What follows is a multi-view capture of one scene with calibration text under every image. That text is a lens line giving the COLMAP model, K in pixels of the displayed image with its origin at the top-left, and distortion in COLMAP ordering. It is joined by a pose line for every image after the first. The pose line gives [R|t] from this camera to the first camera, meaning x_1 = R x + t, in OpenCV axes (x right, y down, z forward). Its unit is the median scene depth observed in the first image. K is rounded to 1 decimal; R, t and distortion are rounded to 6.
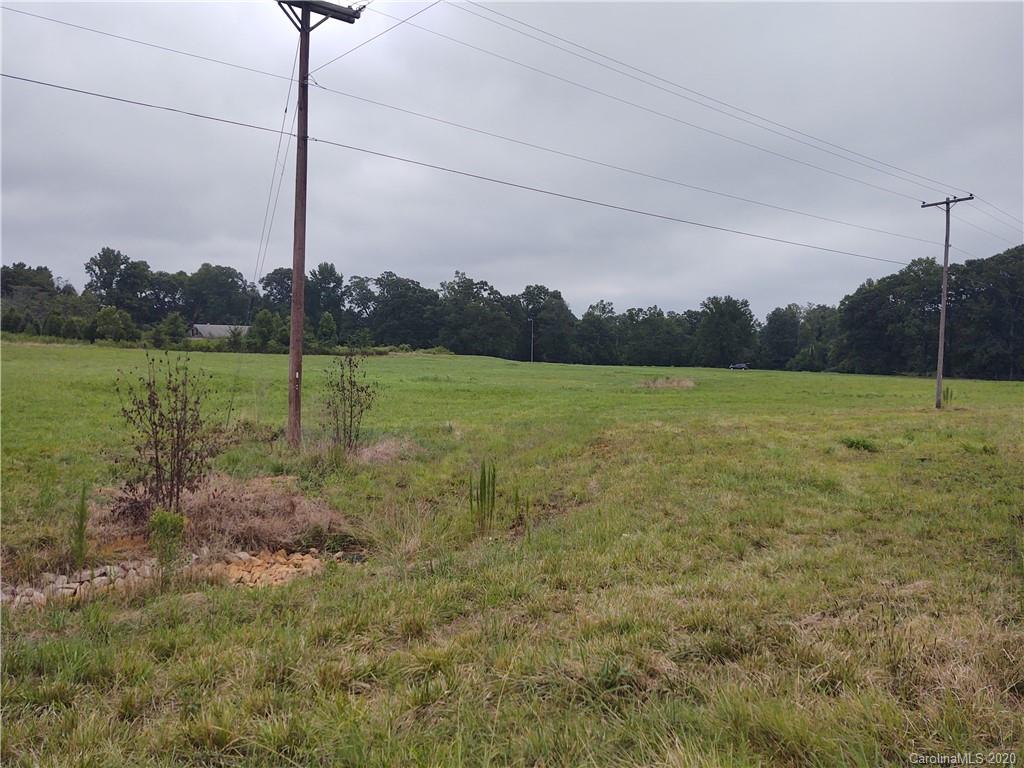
lens RADIAL K [[765.0, 0, 518.3], [0, 765.0, 385.5], [0, 0, 1]] dist [0.039074, -0.073231]
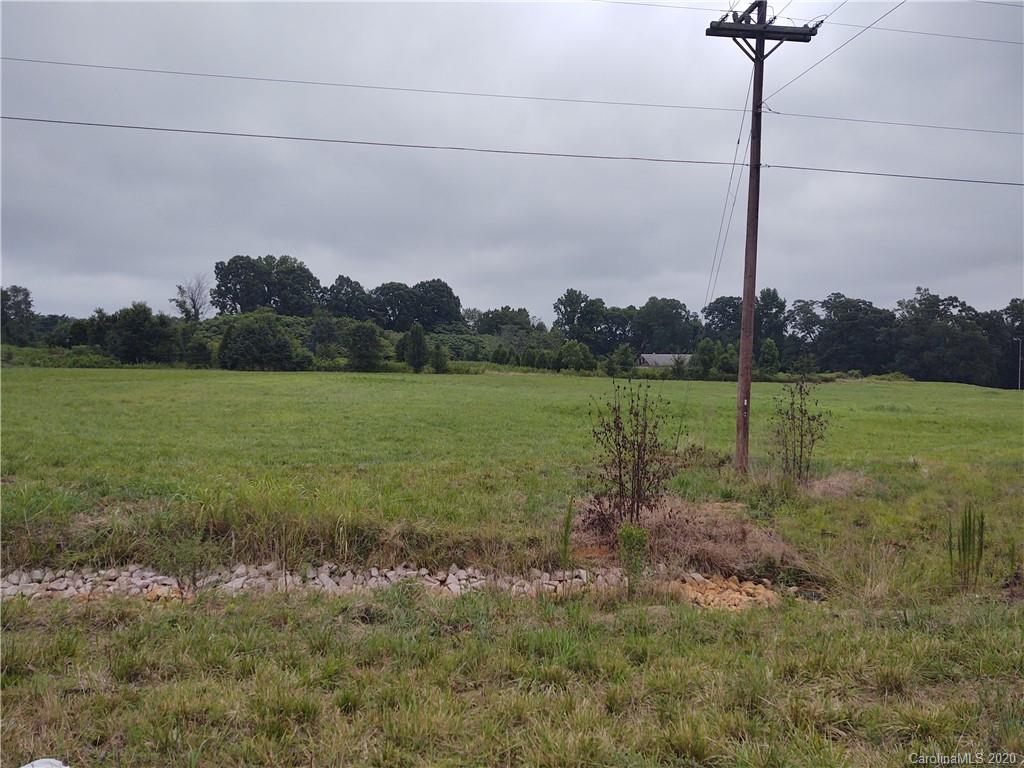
lens RADIAL K [[765.0, 0, 512.3], [0, 765.0, 388.5], [0, 0, 1]] dist [0.039074, -0.073231]
pose [[0.844685, 0.002606, -0.535258, -0.002139], [-0.019500, 0.999474, -0.025907, 0.000040], [0.534909, 0.032321, 0.844291, -0.001372]]
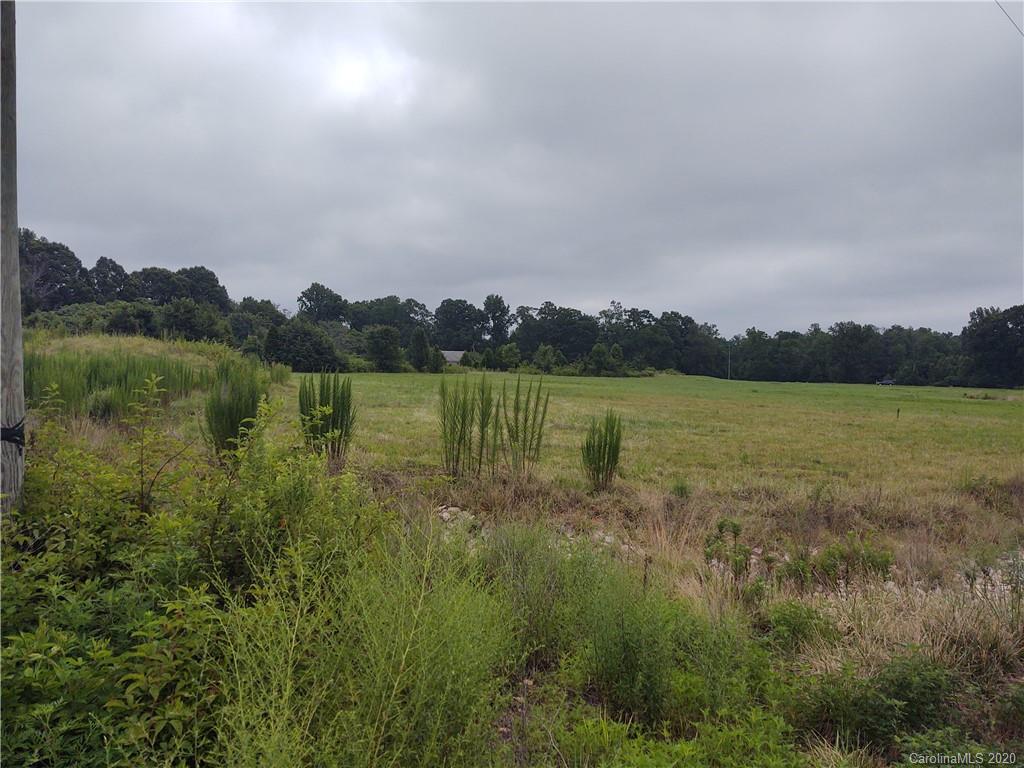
lens RADIAL K [[765.0, 0, 516.4], [0, 765.0, 390.9], [0, 0, 1]] dist [0.039074, -0.073231]
pose [[0.999777, -0.008067, 0.019531, -0.738994], [0.008284, 0.999904, -0.011079, -0.007483], [-0.019440, 0.011238, 0.999748, -0.441004]]
